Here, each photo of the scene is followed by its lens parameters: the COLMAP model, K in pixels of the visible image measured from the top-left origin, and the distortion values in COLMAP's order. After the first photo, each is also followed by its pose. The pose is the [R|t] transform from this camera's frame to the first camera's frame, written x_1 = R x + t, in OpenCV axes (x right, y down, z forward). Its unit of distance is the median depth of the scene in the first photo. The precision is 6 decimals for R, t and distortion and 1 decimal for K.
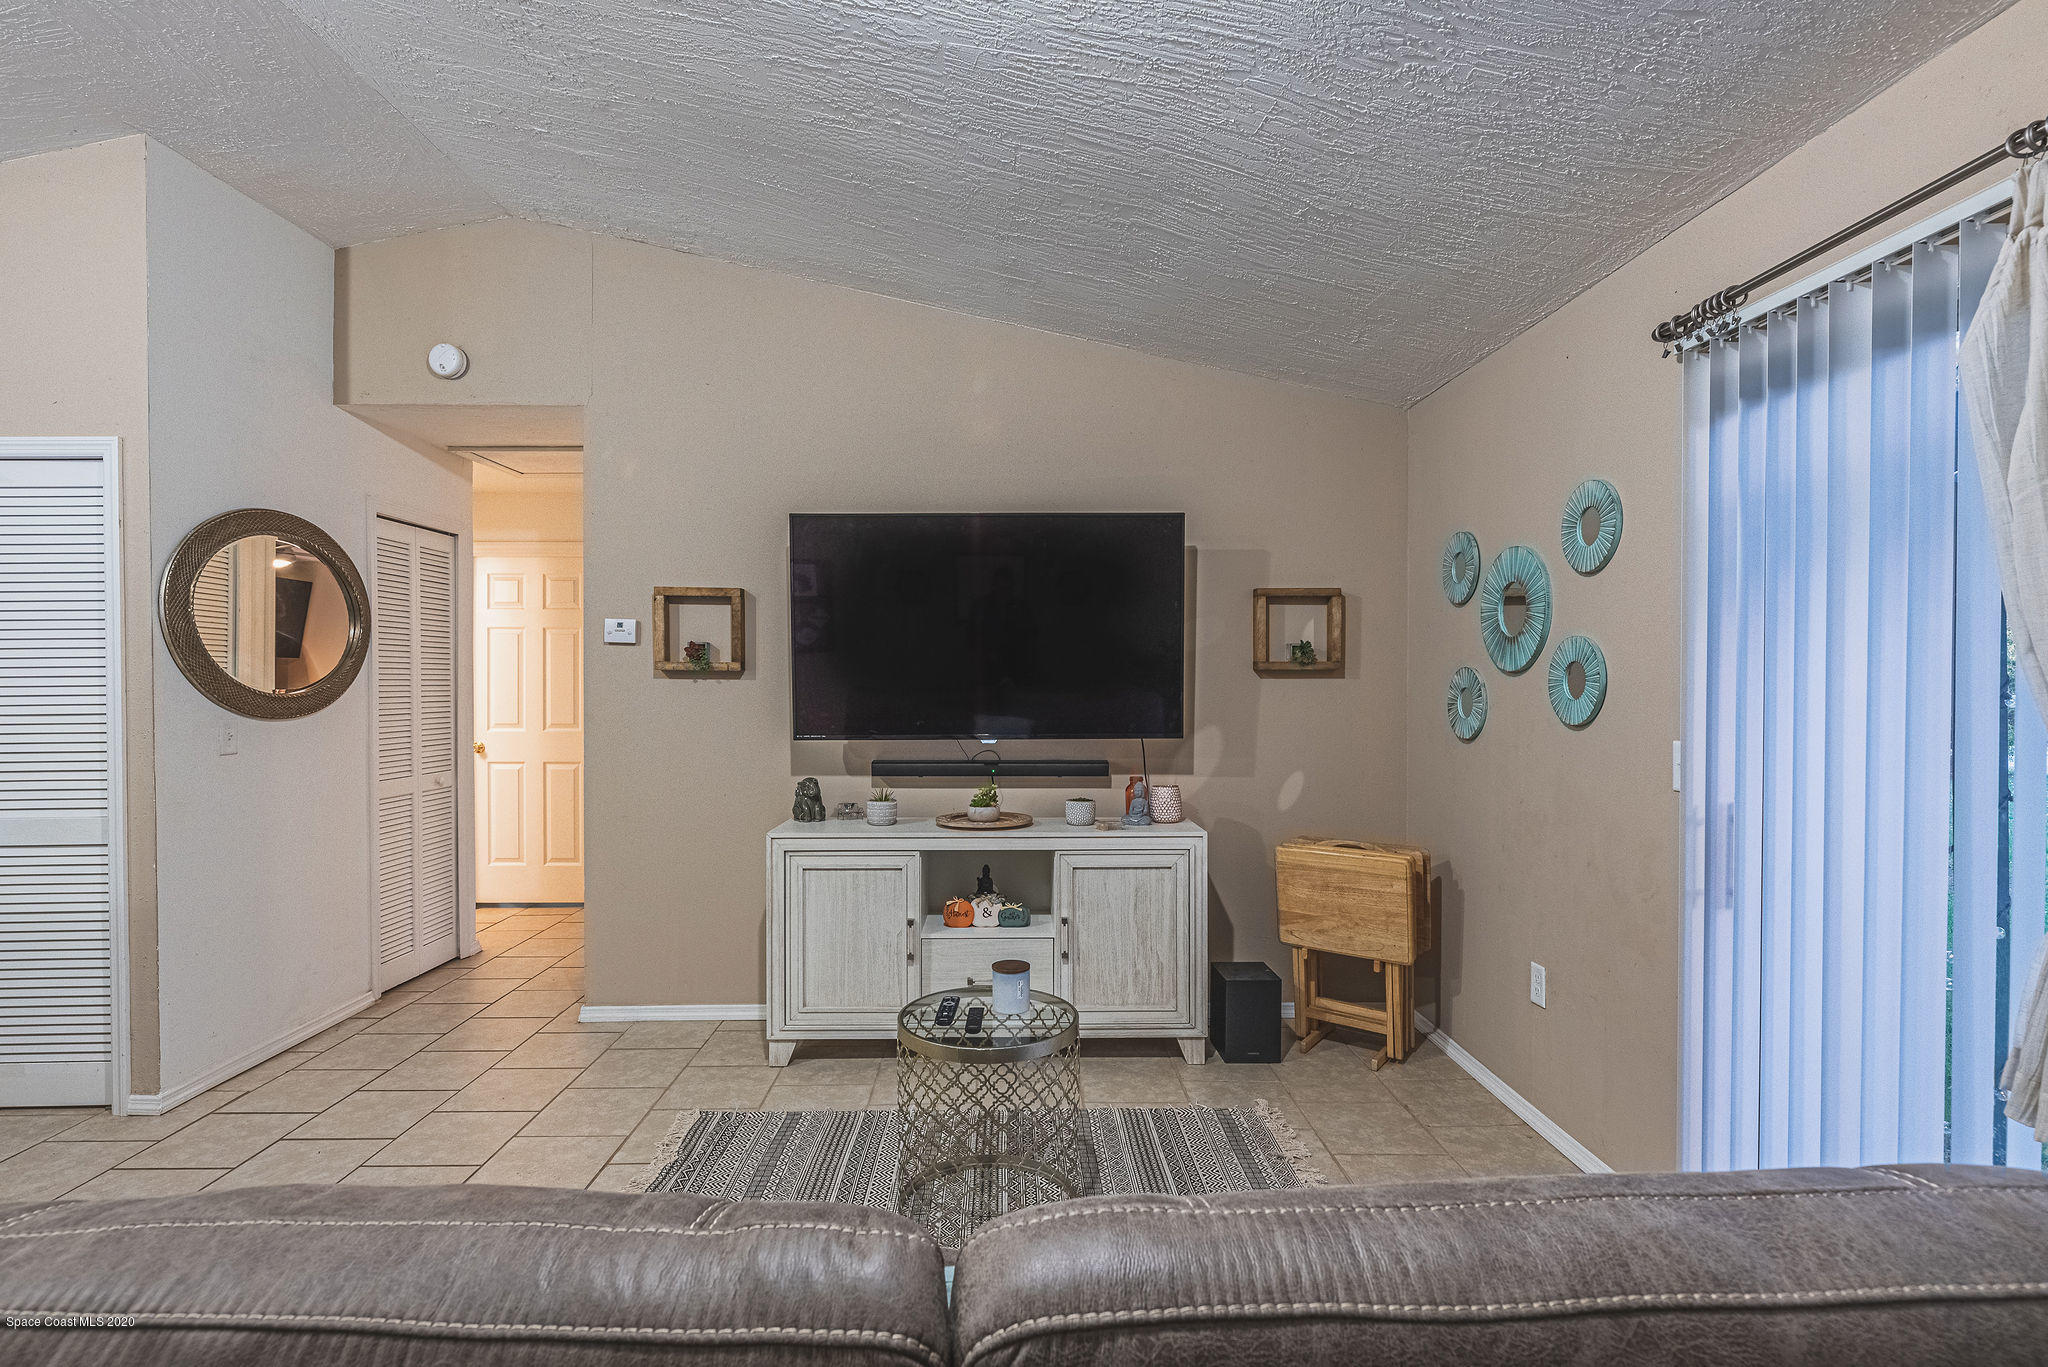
lens RADIAL K [[971.4, 0, 1021.9], [0, 971.4, 688.9], [0, 0, 1]] dist [-0.002657, -0.000095]
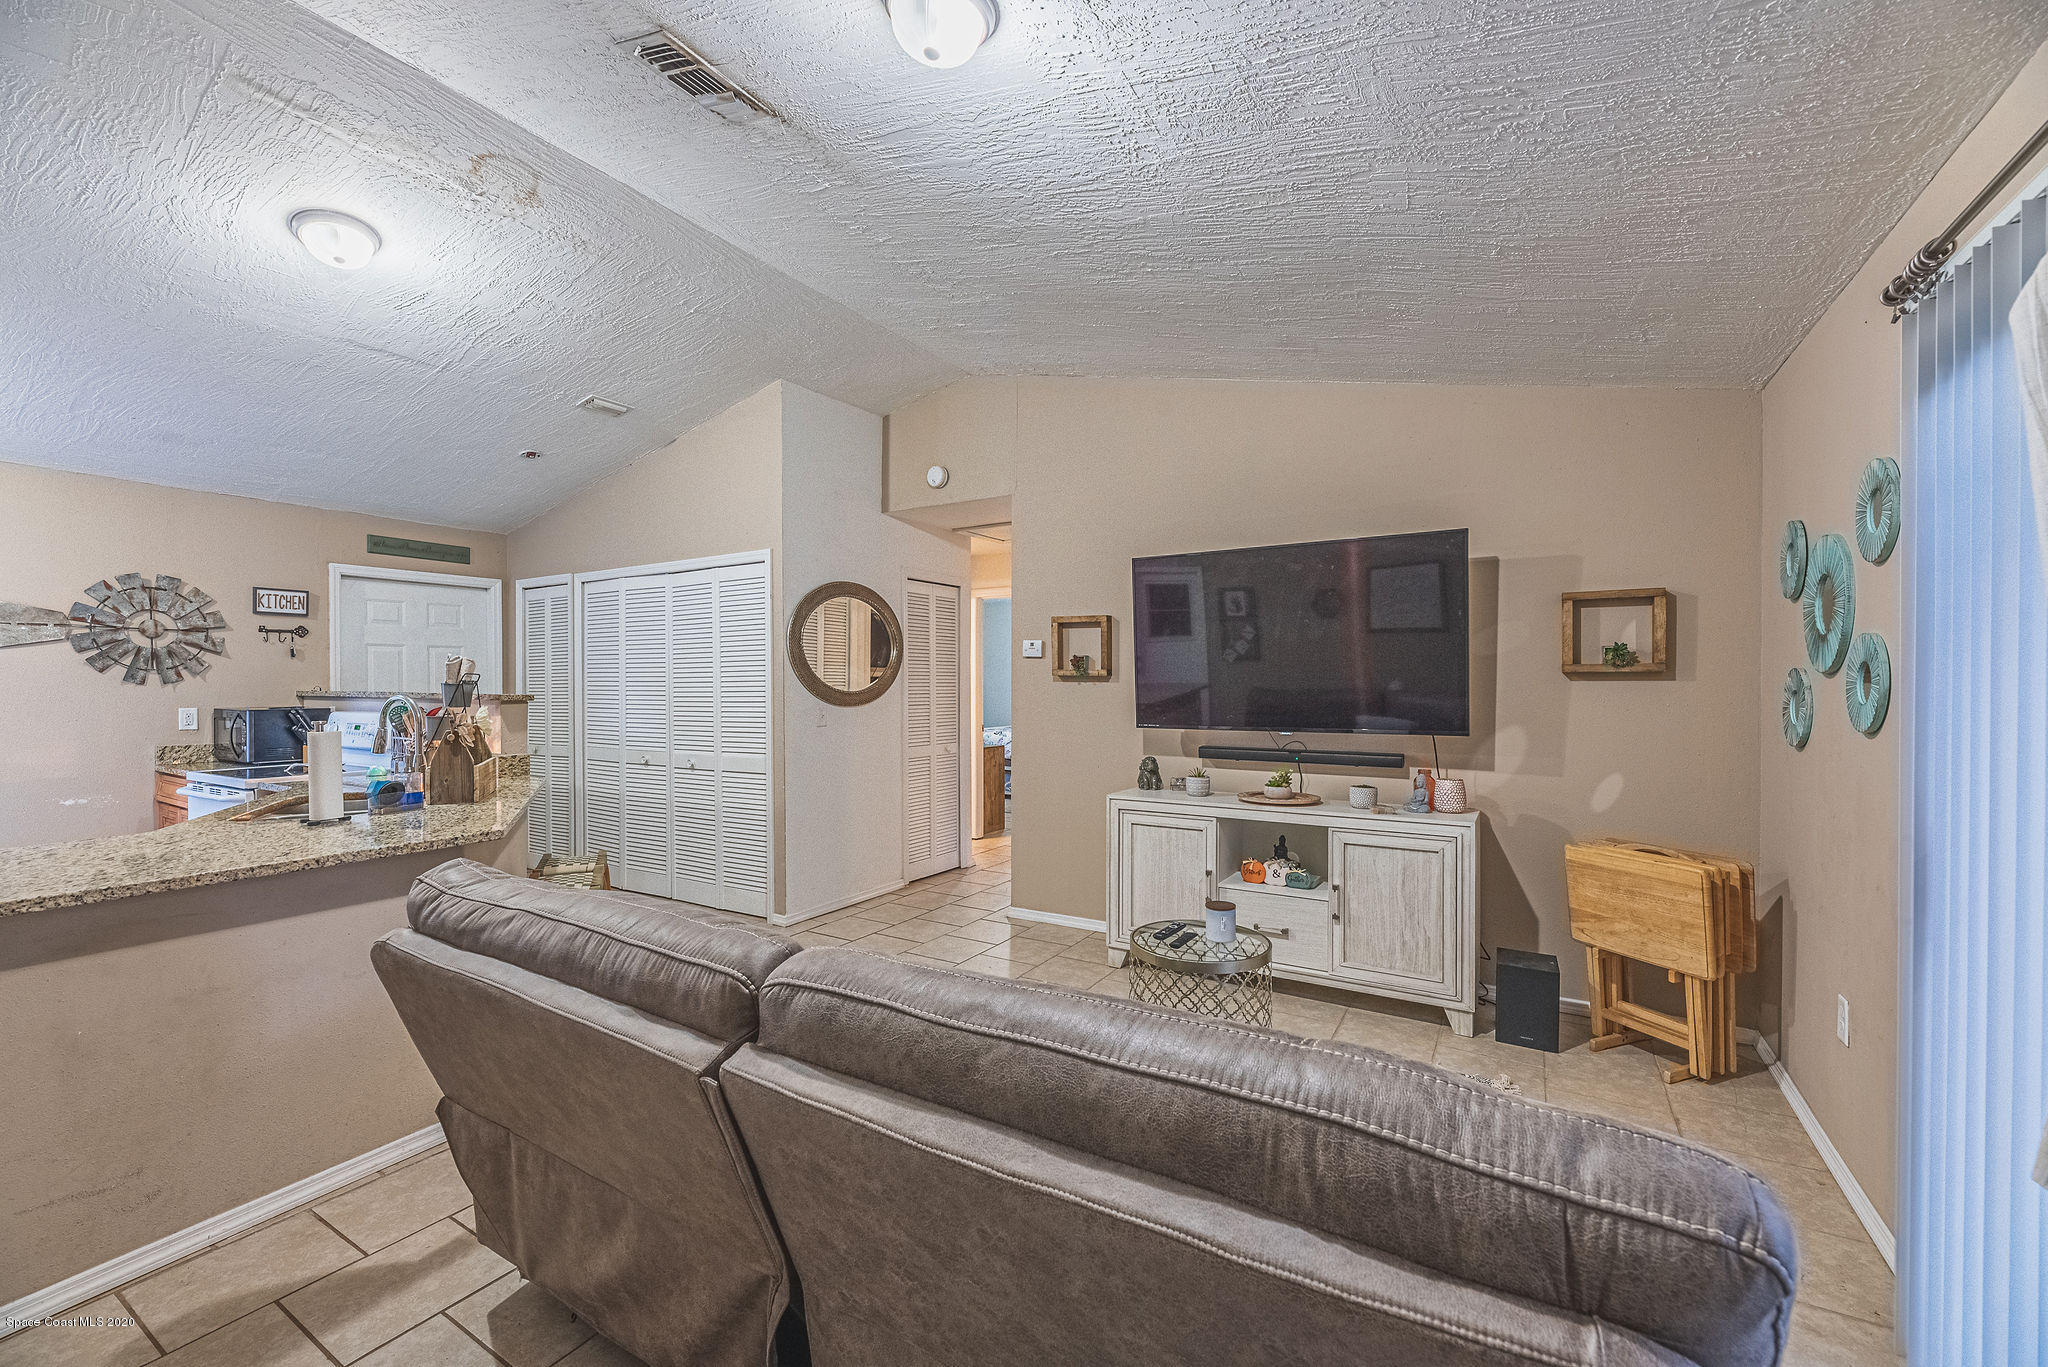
lens RADIAL K [[828.1, 0, 1023.0], [0, 828.1, 688.3], [0, 0, 1]] dist [-0.001215, -0.000017]
pose [[0.846169, 0.002827, -0.532907, 0.247012], [-0.003662, 0.999993, -0.000509, -0.000364], [0.532902, 0.002382, 0.846173, -0.047865]]
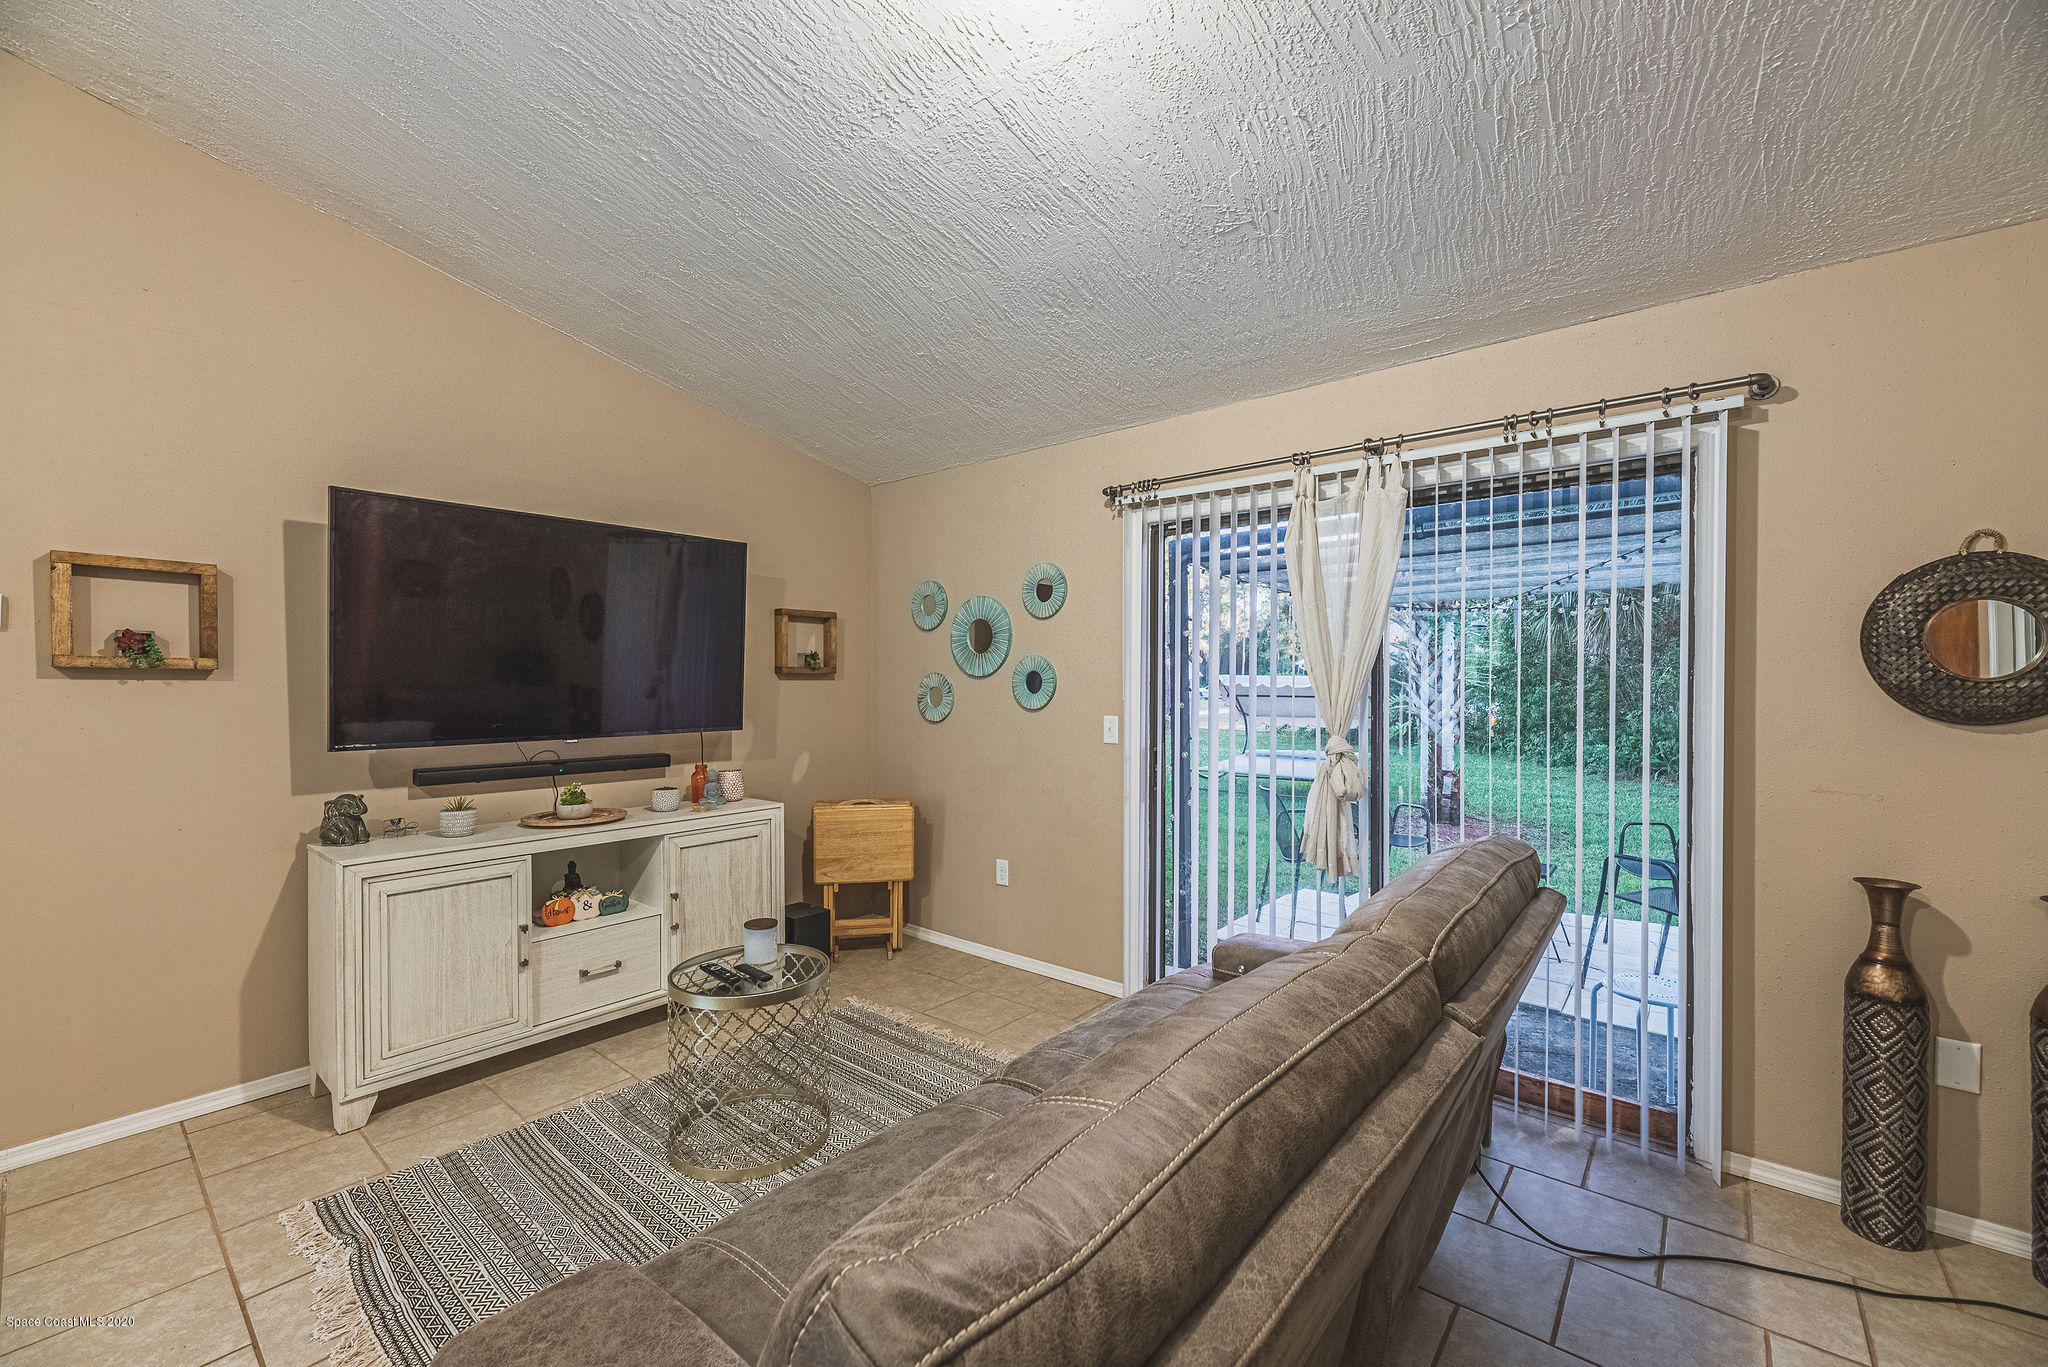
lens RADIAL K [[828.1, 0, 1023.0], [0, 828.1, 688.3], [0, 0, 1]] dist [-0.001215, -0.000017]
pose [[0.654840, -0.005510, 0.755747, -0.397508], [0.005055, 0.999983, 0.002910, -0.001835], [-0.755751, 0.001915, 0.654857, 0.067600]]
